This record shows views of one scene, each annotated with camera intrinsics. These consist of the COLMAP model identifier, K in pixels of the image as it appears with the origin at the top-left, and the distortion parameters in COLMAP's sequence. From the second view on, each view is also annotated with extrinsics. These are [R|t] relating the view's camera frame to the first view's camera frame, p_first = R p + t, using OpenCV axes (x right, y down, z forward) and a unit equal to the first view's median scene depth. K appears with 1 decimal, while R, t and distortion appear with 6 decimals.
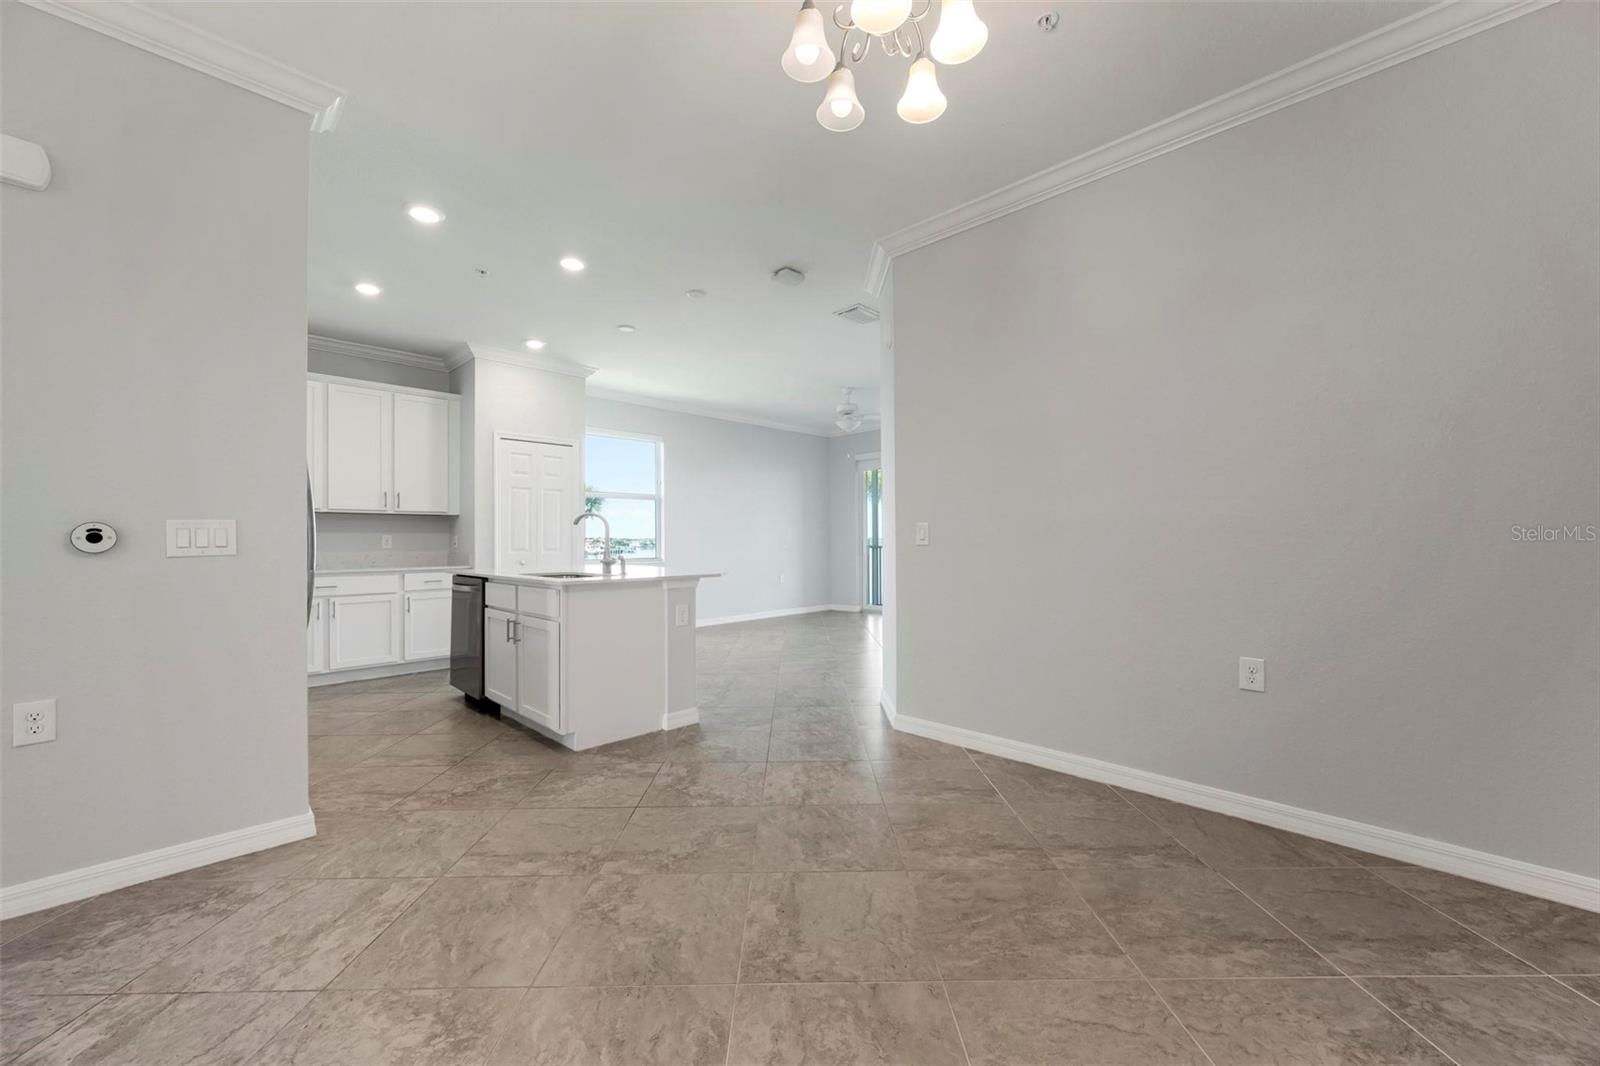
lens RADIAL K [[617.3, 0, 800.0], [0, 617.3, 533.0], [0, 0, 1]] dist [-0.001403, -0.000365]
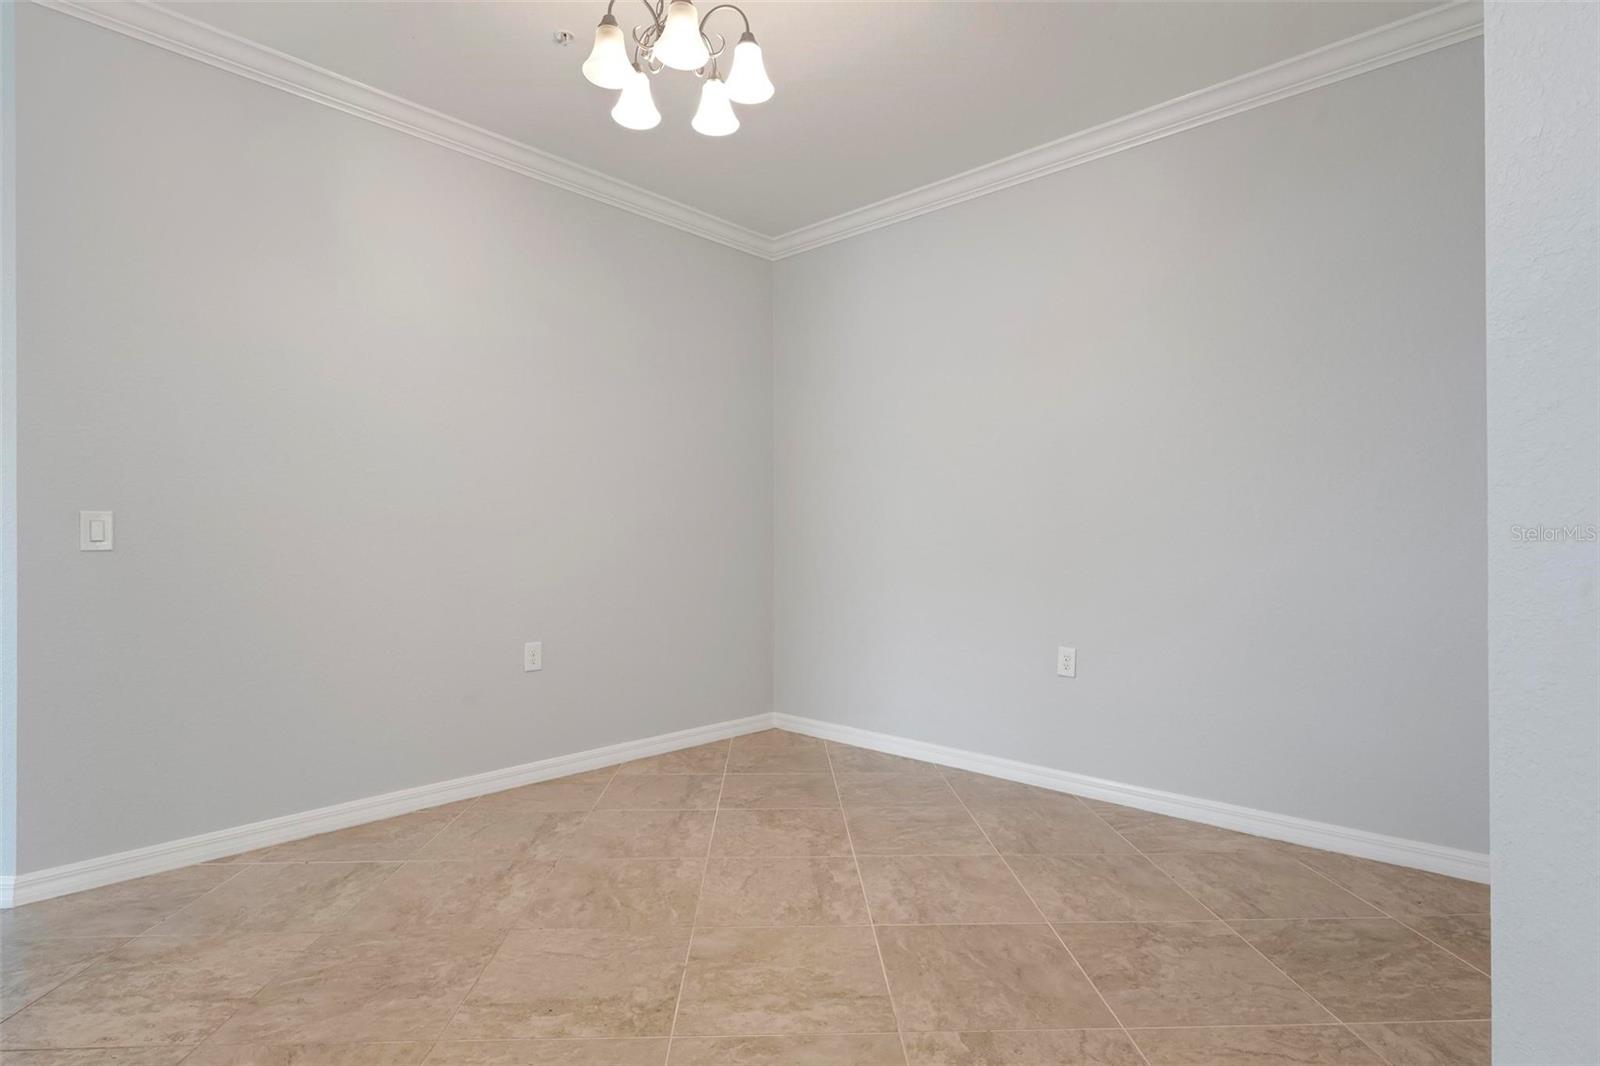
lens RADIAL K [[829.6, 0, 801.0], [0, 829.6, 569.9], [0, 0, 1]] dist [0.001343, 0.000329]
pose [[-0.025916, -0.036525, 0.998997, -1.126764], [-0.009850, 0.999293, 0.036280, 0.008907], [-0.999616, -0.008900, -0.026257, 0.745860]]
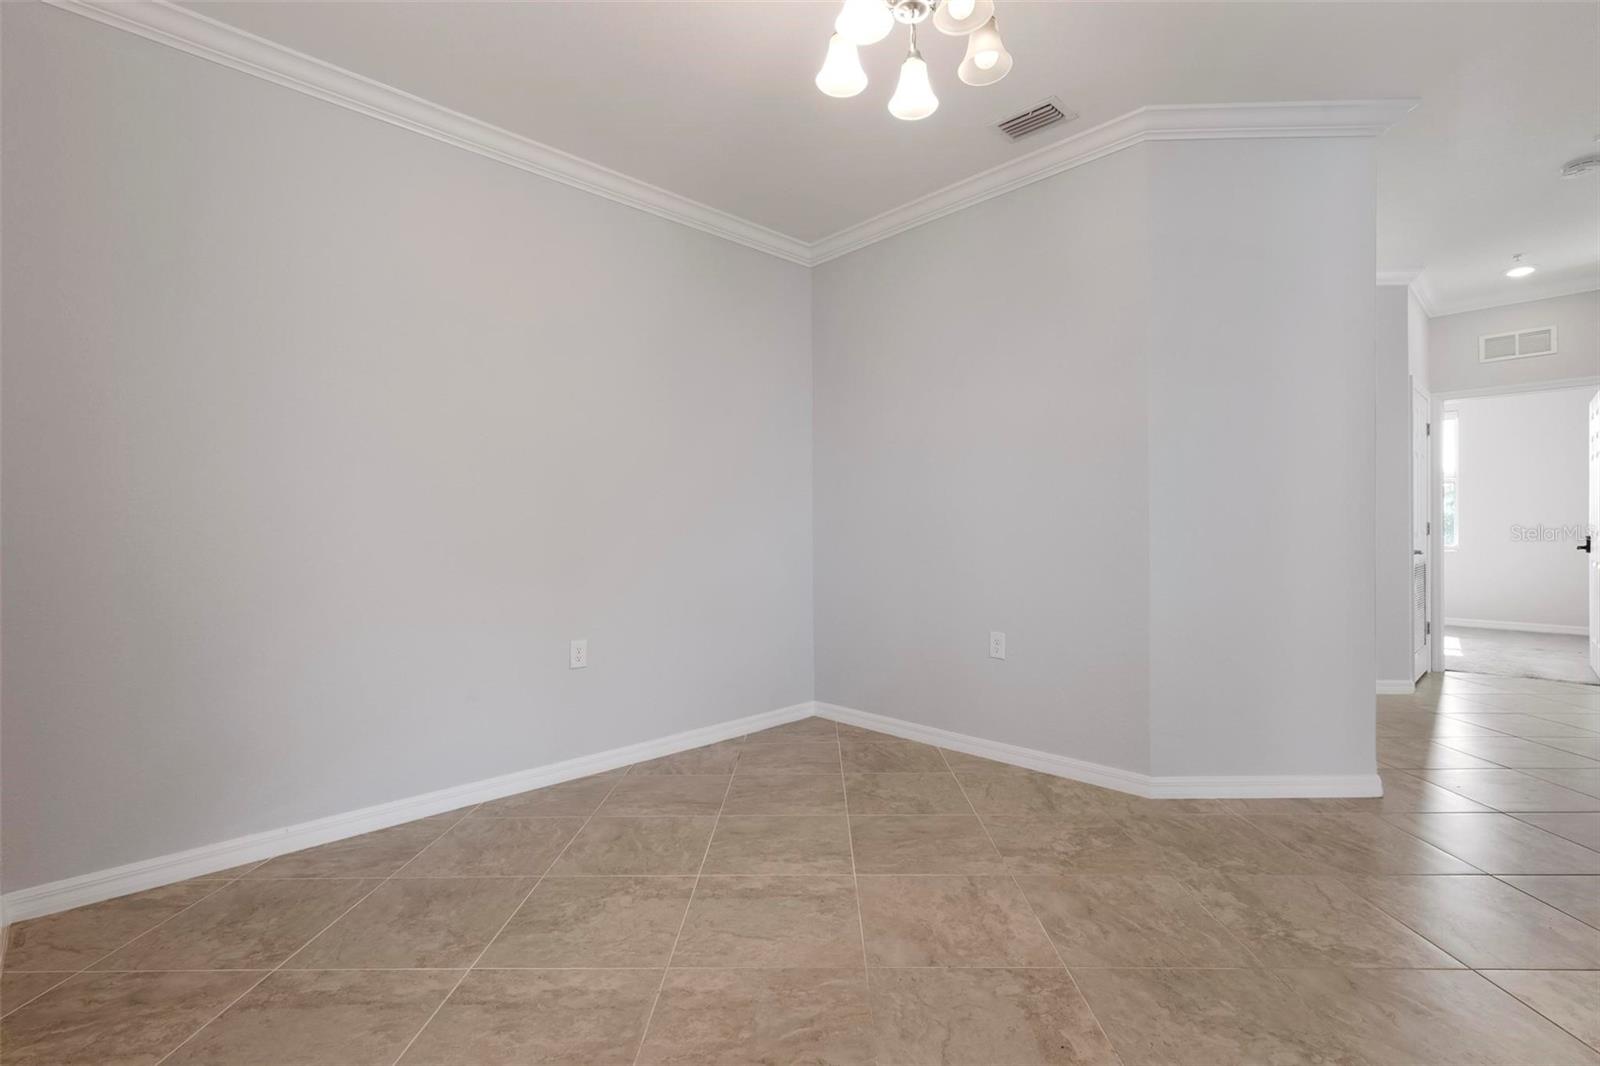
lens RADIAL K [[738.1, 0, 804.3], [0, 738.1, 535.2], [0, 0, 1]] dist [0.004900, 0.000518]
pose [[-0.999762, 0.012402, 0.017924, 0.266777], [0.012296, 0.999906, -0.006025, 0.010667], [-0.017997, -0.005803, -0.999821, 1.972648]]
